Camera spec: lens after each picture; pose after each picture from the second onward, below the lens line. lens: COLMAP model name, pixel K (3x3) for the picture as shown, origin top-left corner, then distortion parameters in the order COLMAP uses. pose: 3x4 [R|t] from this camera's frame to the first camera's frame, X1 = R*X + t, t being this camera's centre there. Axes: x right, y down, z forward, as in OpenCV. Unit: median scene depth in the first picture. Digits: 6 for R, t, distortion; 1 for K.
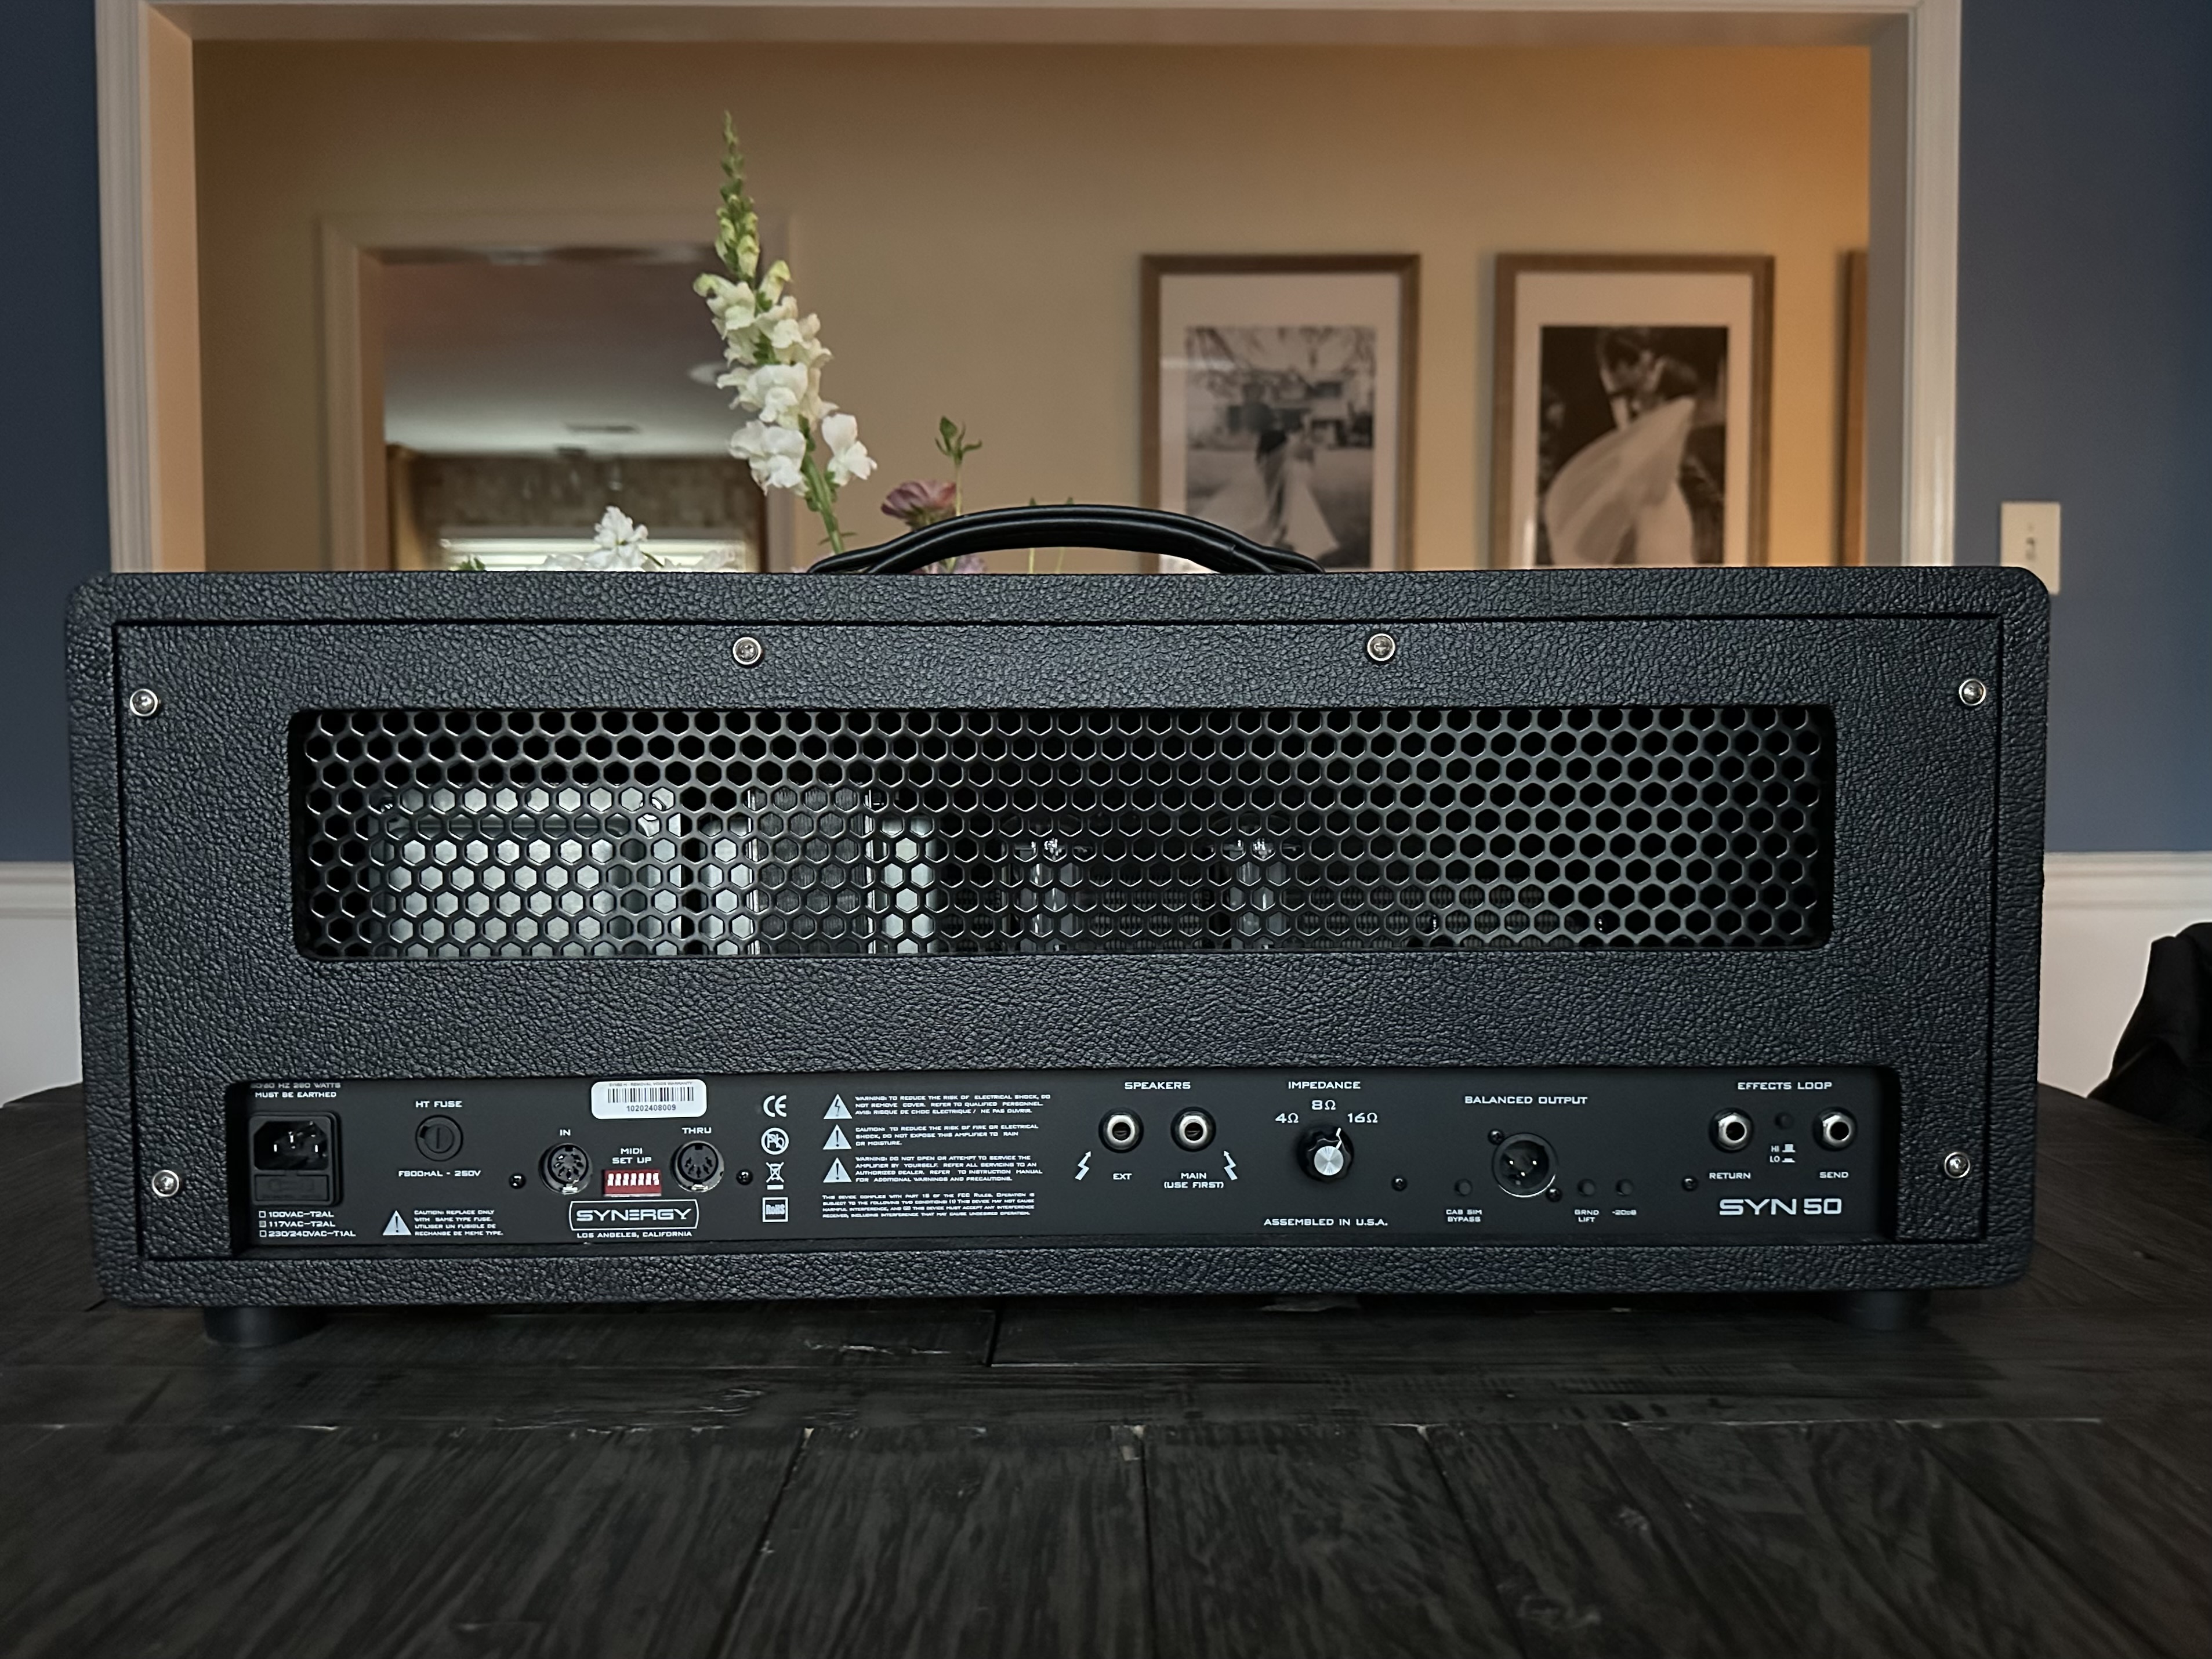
lens RADIAL K [[1661.4, 0, 1106.0], [0, 1661.4, 829.5], [0, 0, 1]] dist [0.042857, -0.096422]
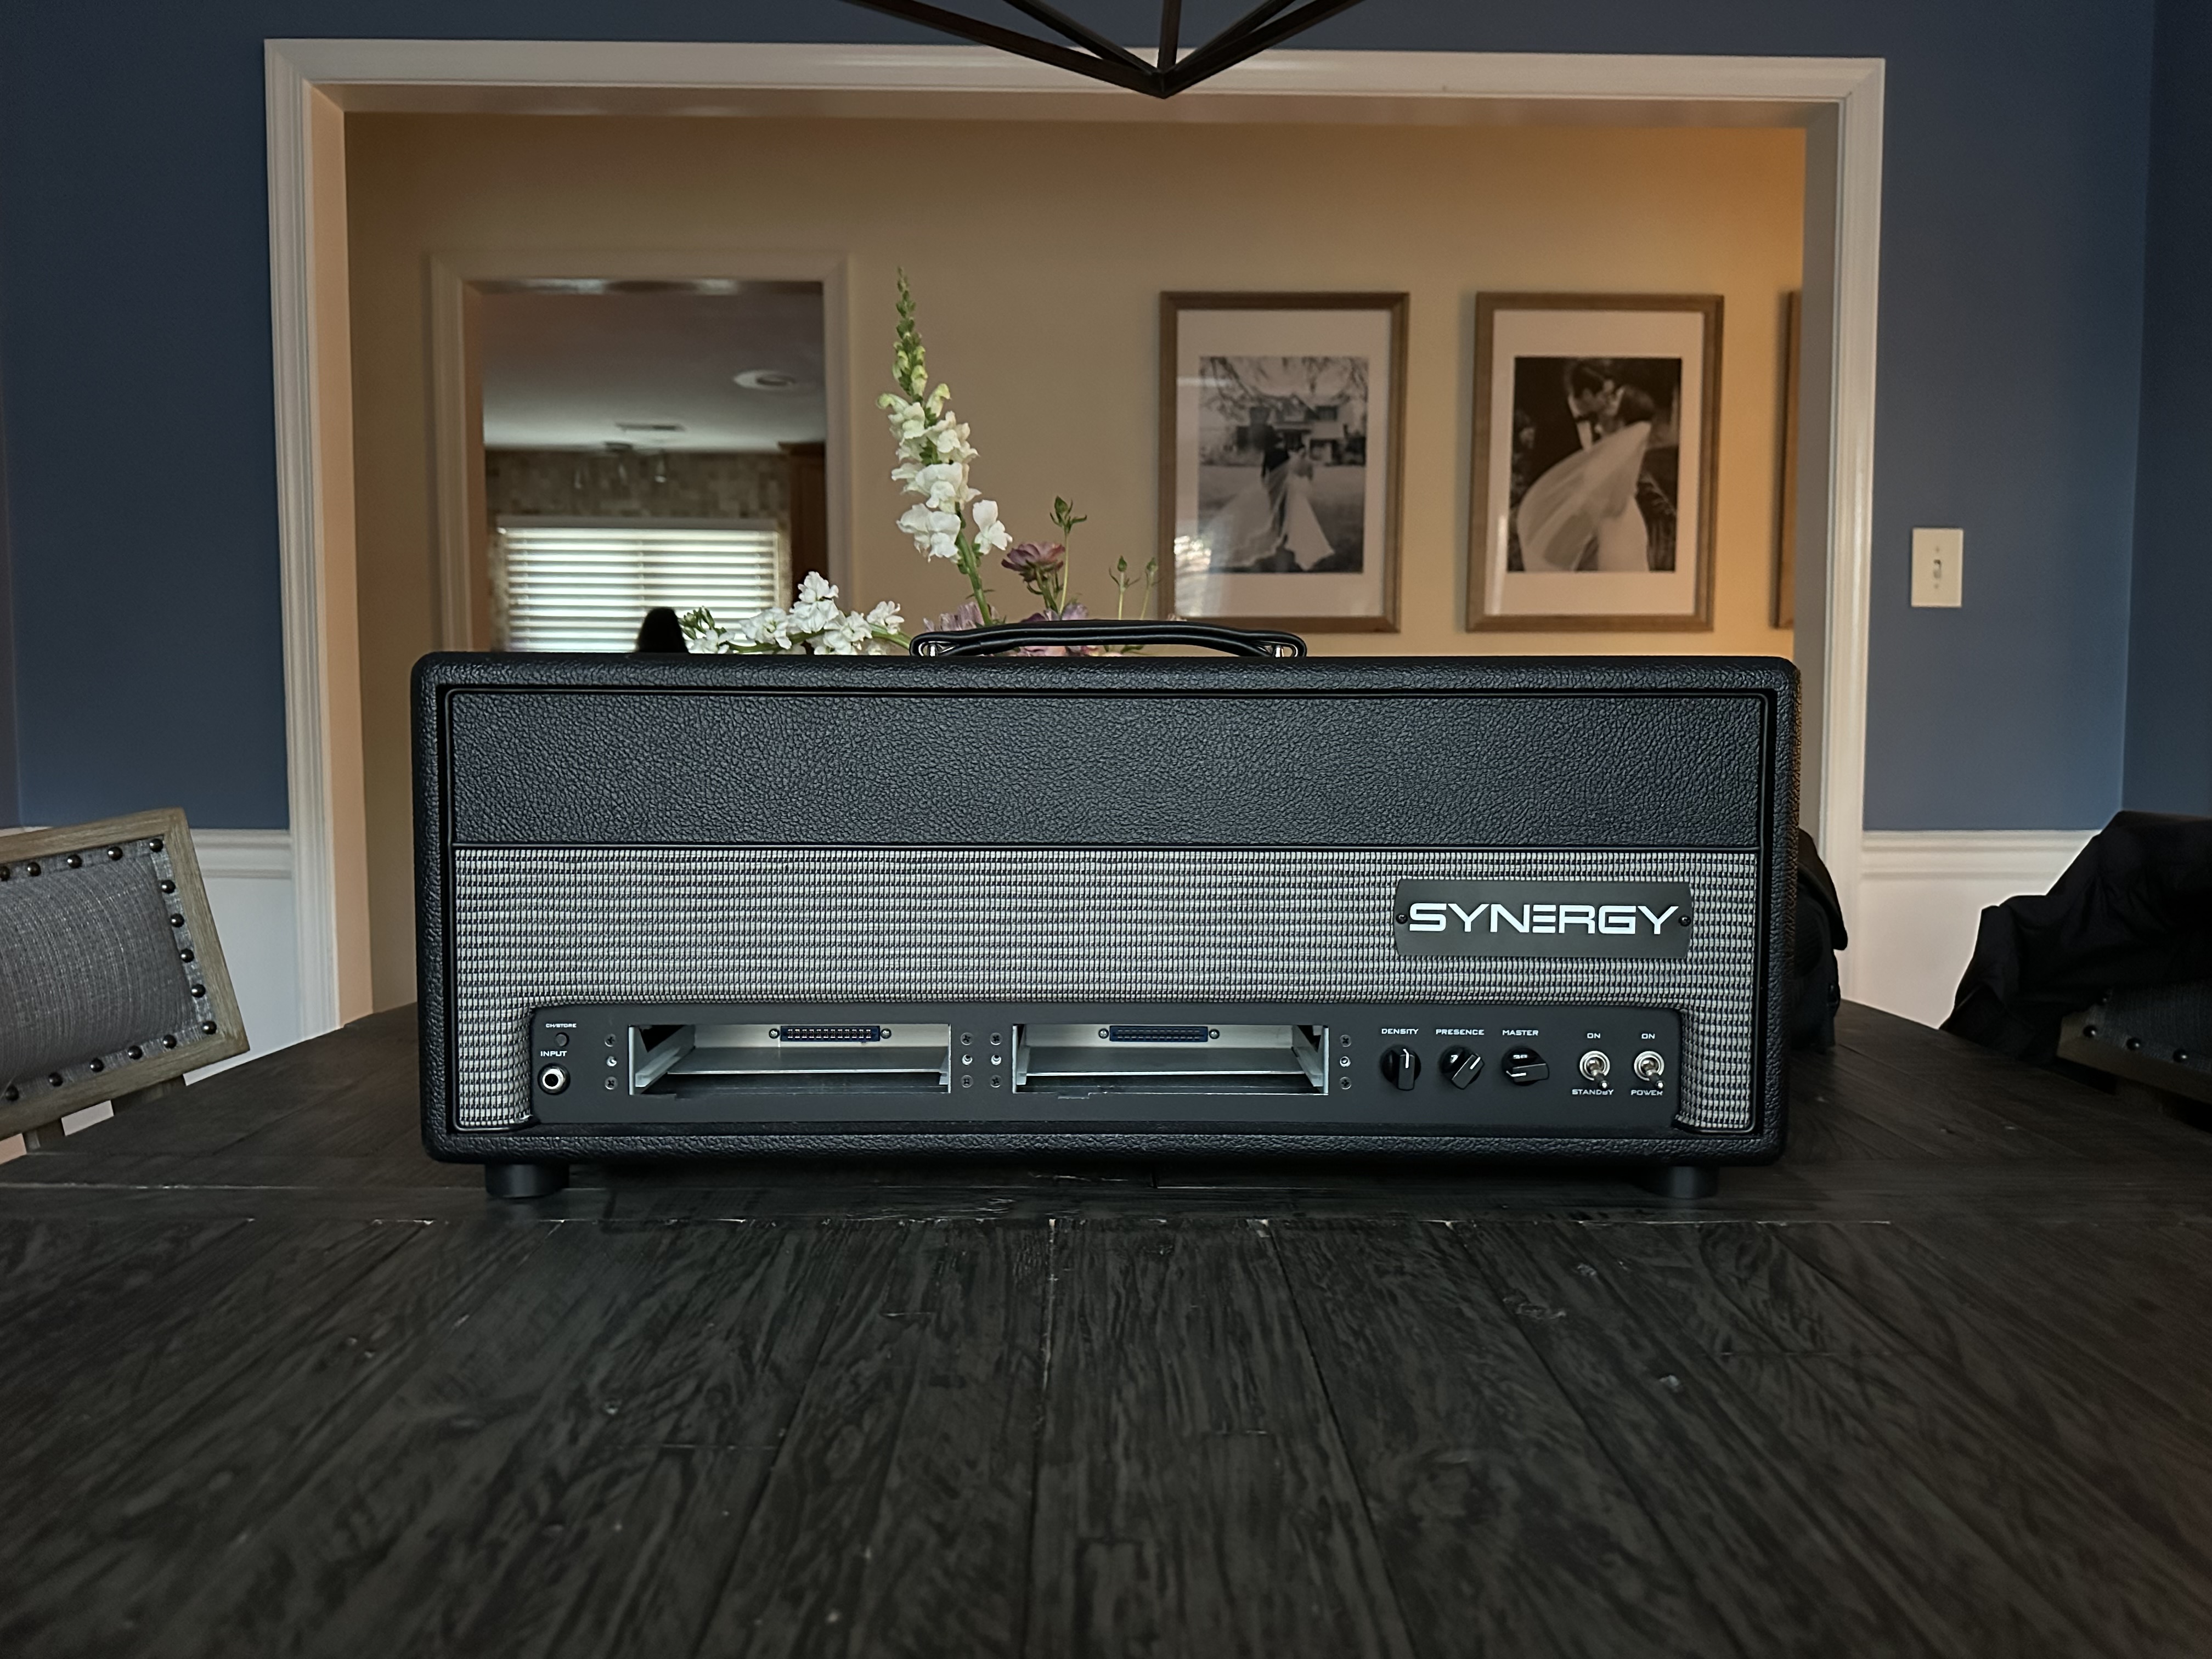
lens RADIAL K [[1557.2, 0, 1098.0], [0, 1557.2, 820.6], [0, 0, 1]] dist [0.043021, -0.063542]
pose [[0.999982, 0.005986, 0.000167, -0.139093], [-0.005988, 0.999836, 0.017107, -0.037936], [-0.000065, -0.017107, 0.999854, -0.447298]]
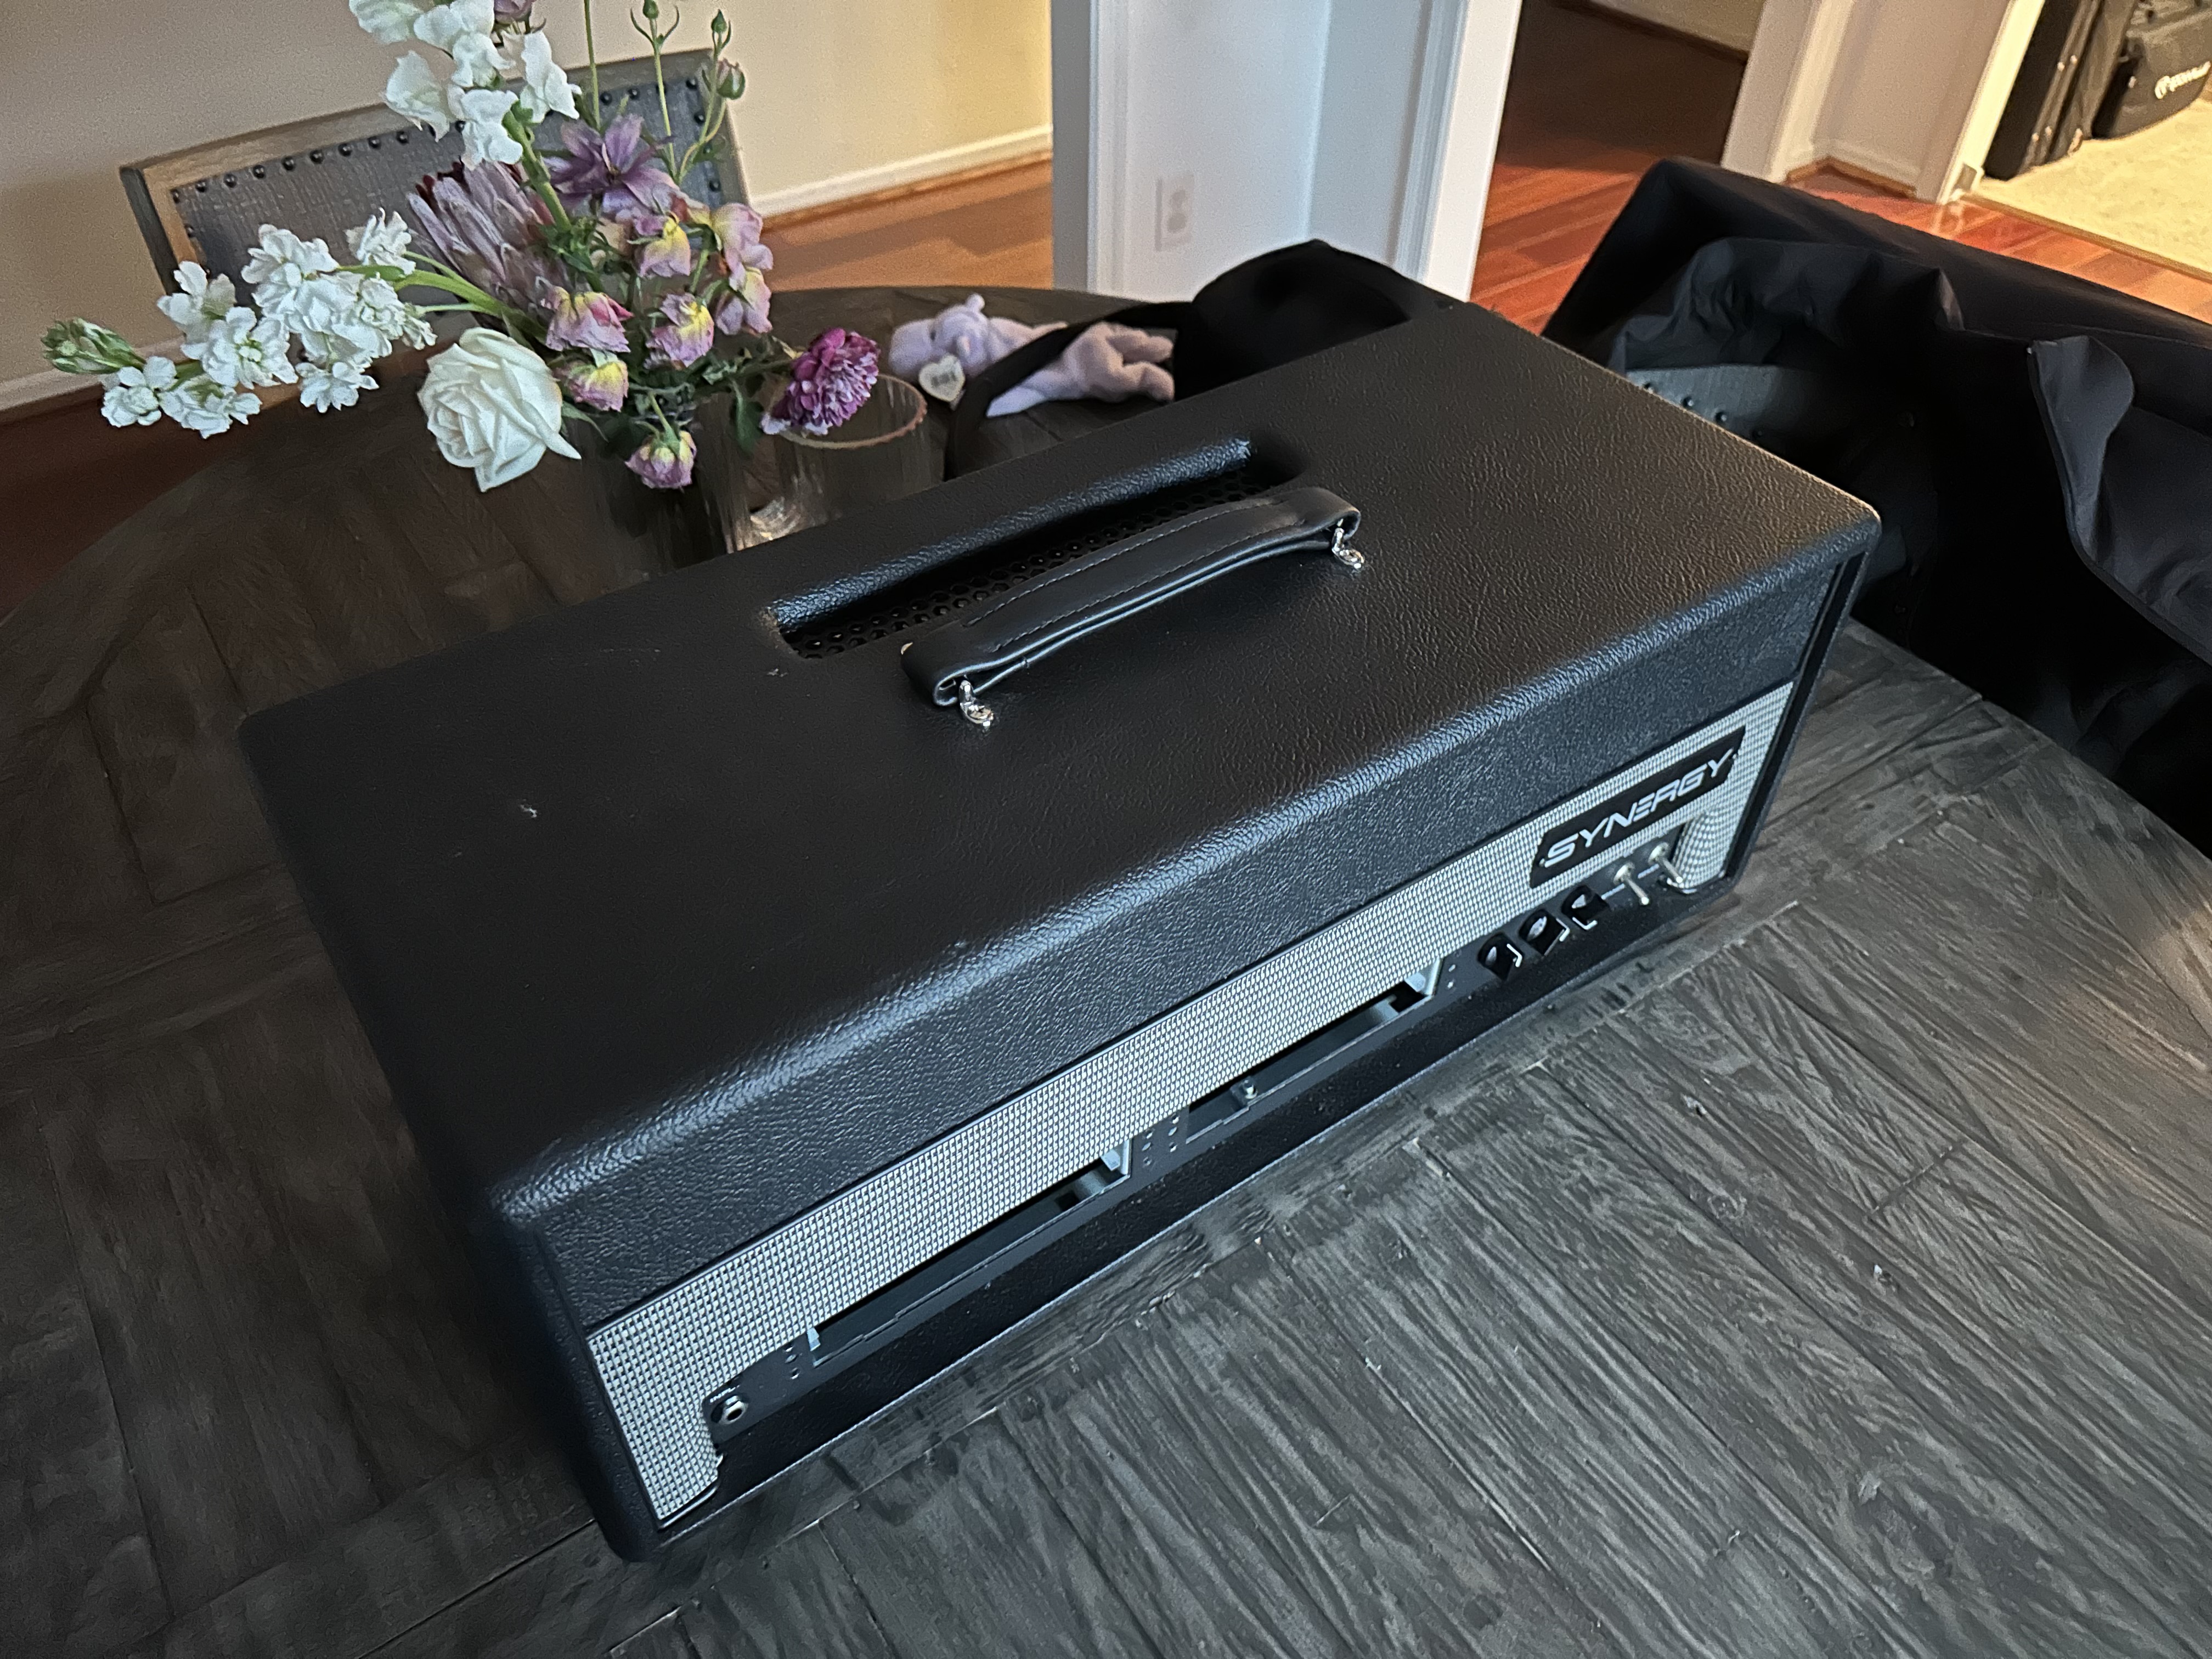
lens RADIAL K [[1557.2, 0, 1098.0], [0, 1557.2, 820.6], [0, 0, 1]] dist [0.043021, -0.063542]
pose [[0.819076, -0.386941, 0.423547, -0.766076], [0.014214, 0.751752, 0.659292, -0.894813], [-0.573509, -0.533990, 0.621242, 0.396950]]
